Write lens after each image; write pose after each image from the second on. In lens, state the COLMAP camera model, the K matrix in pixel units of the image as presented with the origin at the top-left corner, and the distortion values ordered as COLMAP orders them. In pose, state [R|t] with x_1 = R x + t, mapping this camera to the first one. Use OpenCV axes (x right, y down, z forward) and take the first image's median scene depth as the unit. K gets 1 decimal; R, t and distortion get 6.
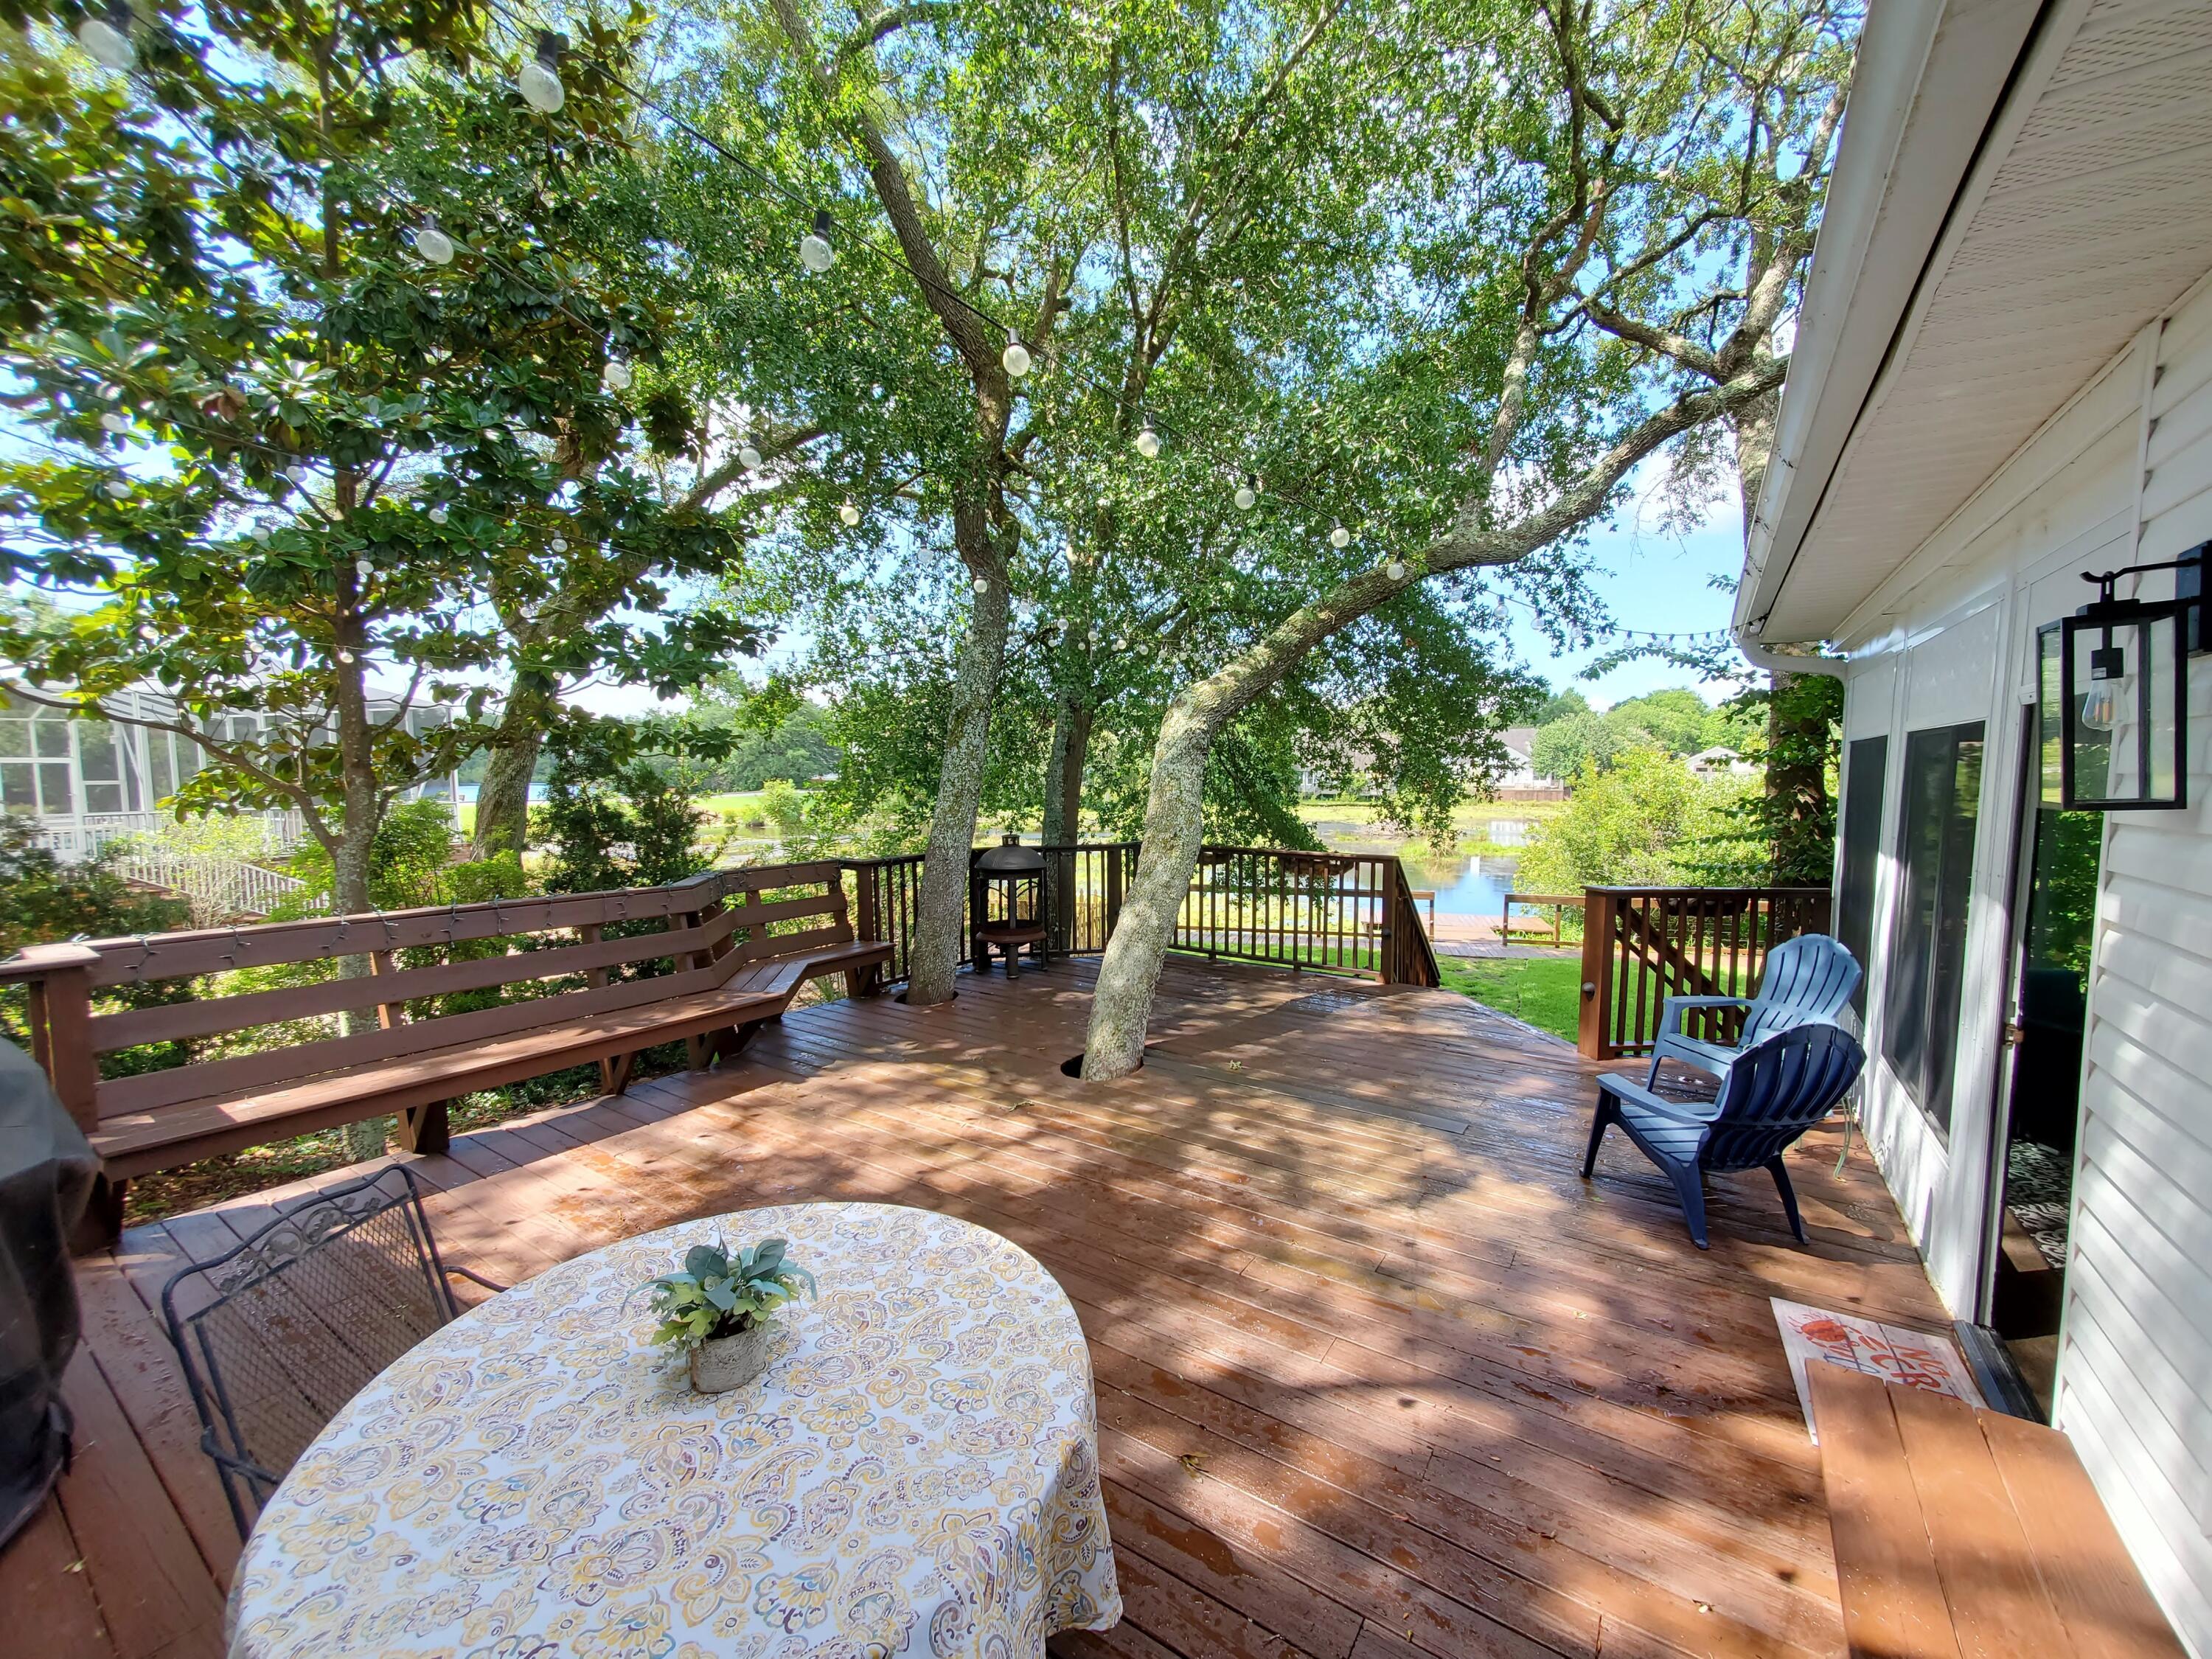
lens RADIAL K [[874.8, 0, 1106.0], [0, 874.8, 829.5], [0, 0, 1]] dist [0.000391, 0.000166]
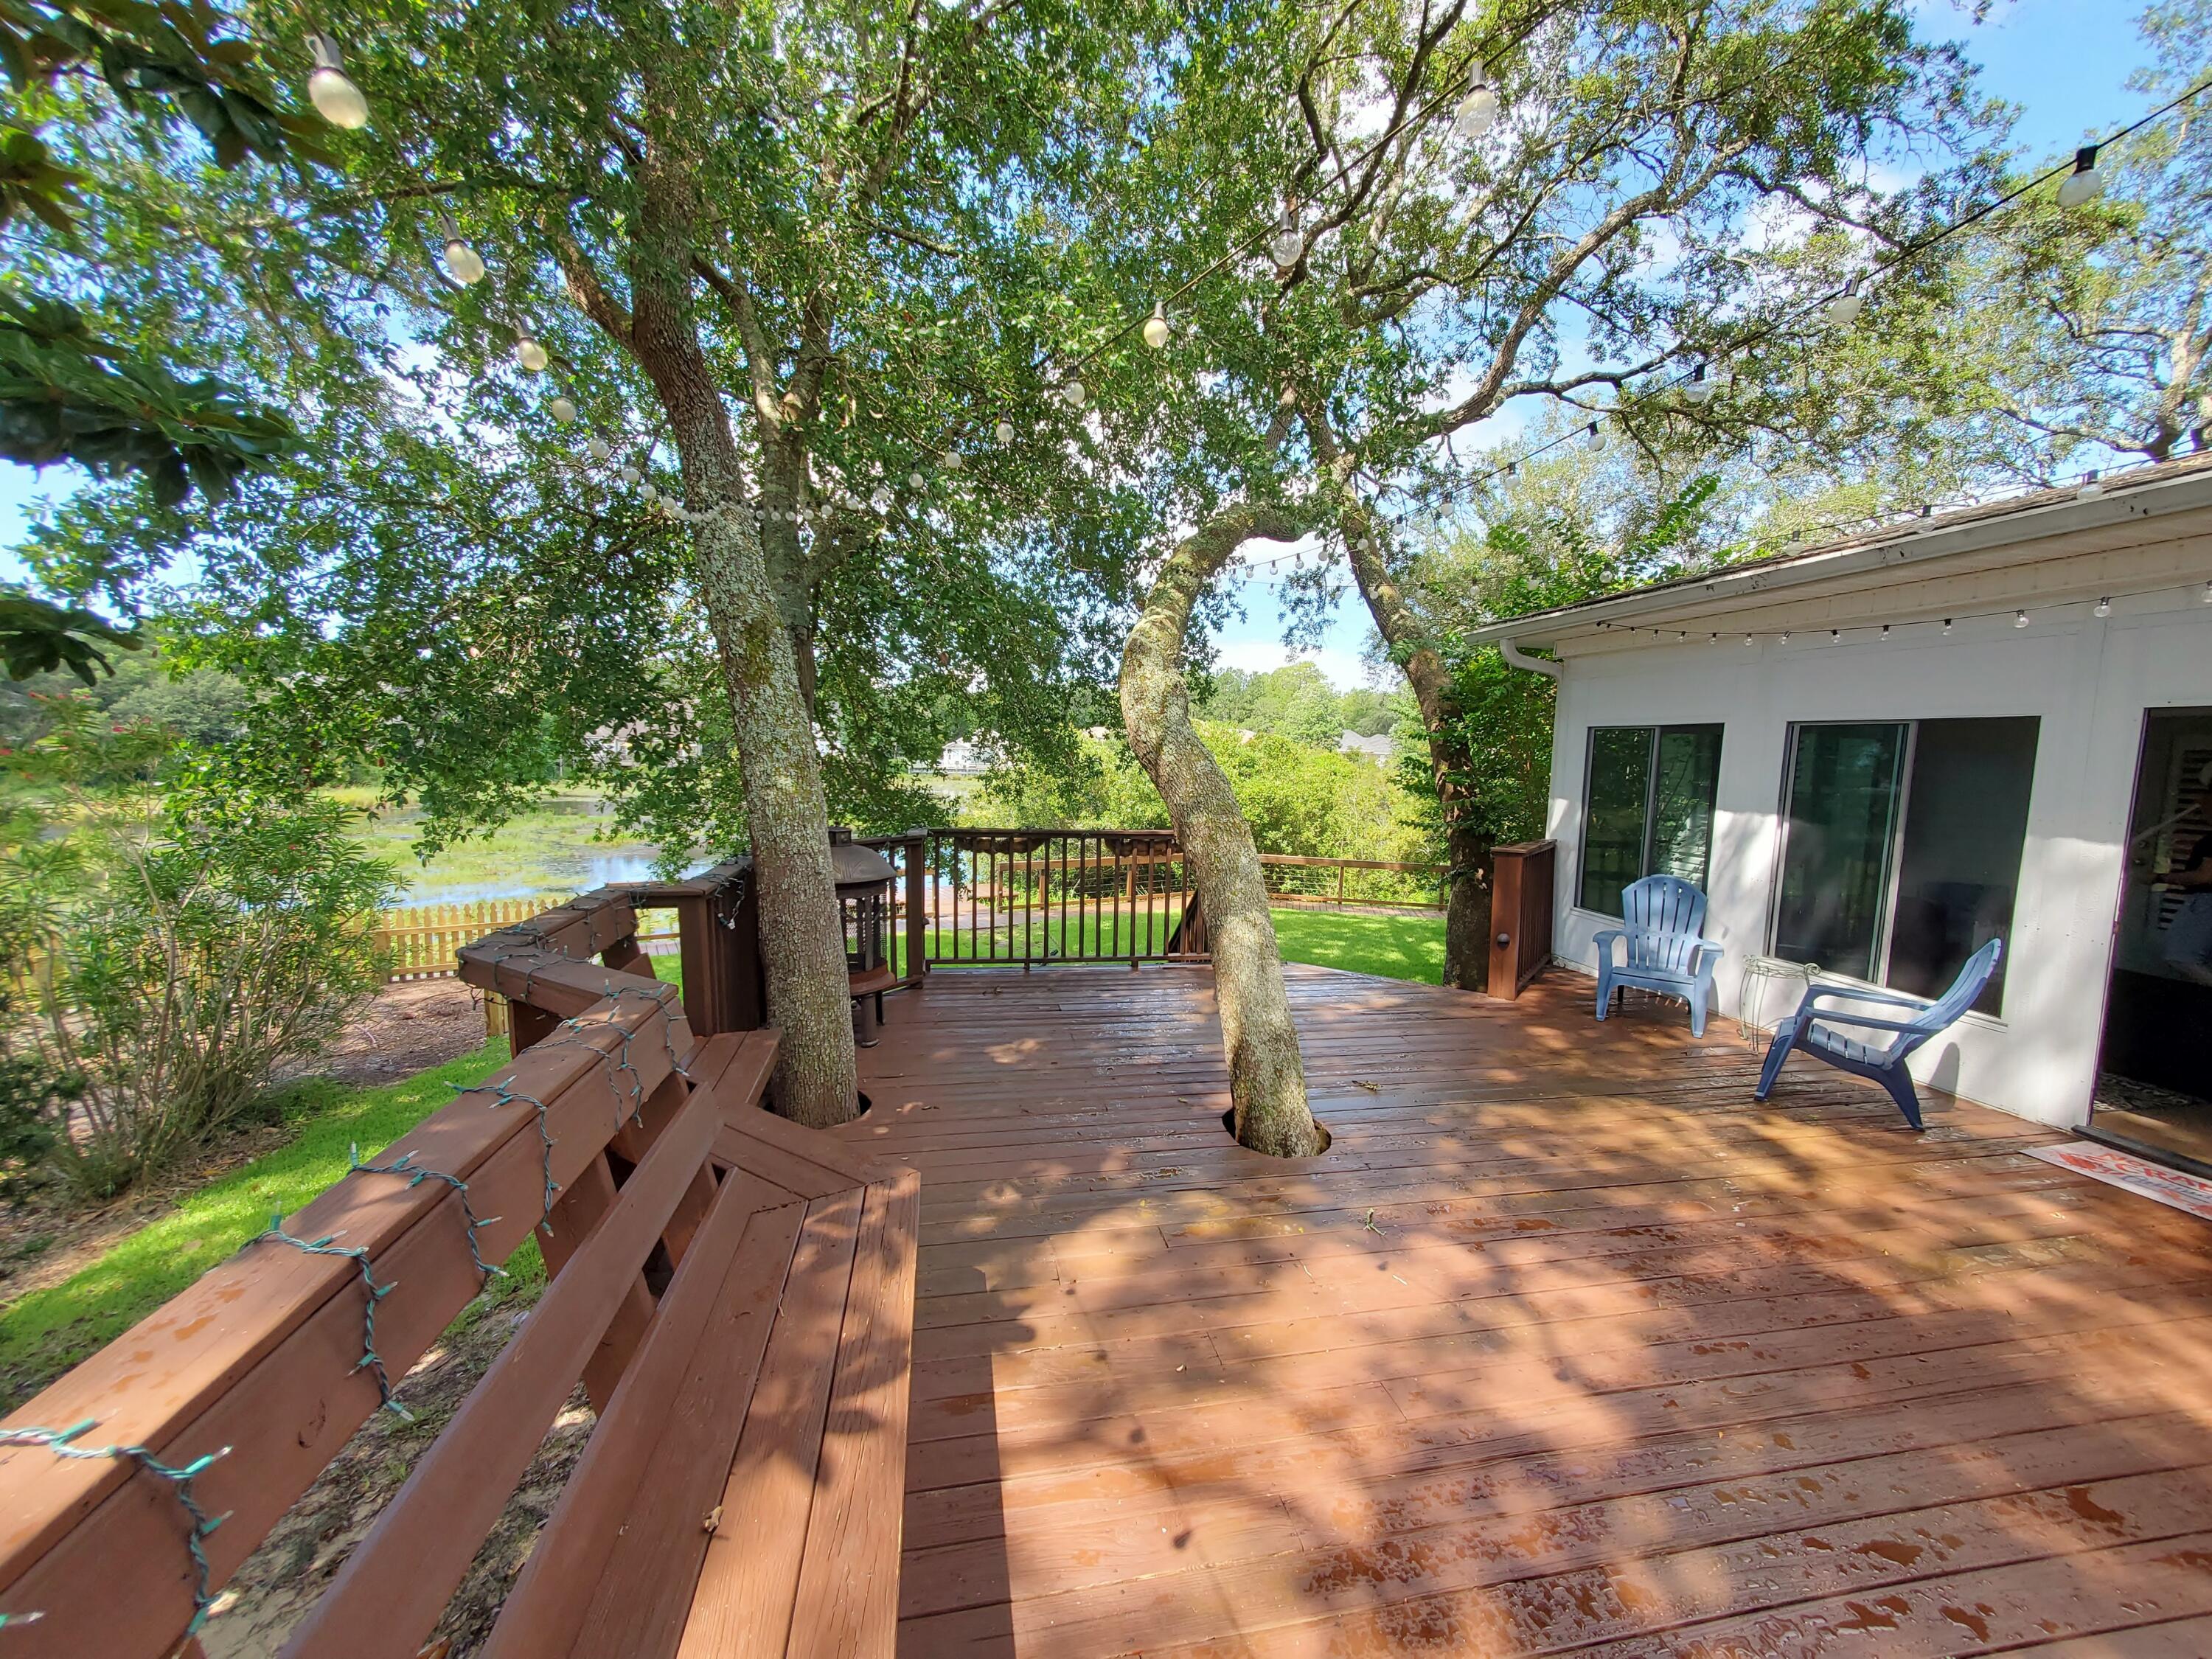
lens RADIAL K [[889.2, 0, 1103.3], [0, 889.2, 834.2], [0, 0, 1]] dist [0.007365, 0.000349]
pose [[0.709177, -0.052164, 0.703098, -0.735875], [0.028070, 0.998557, 0.045772, -0.023233], [-0.704471, -0.012725, 0.709619, 0.672595]]
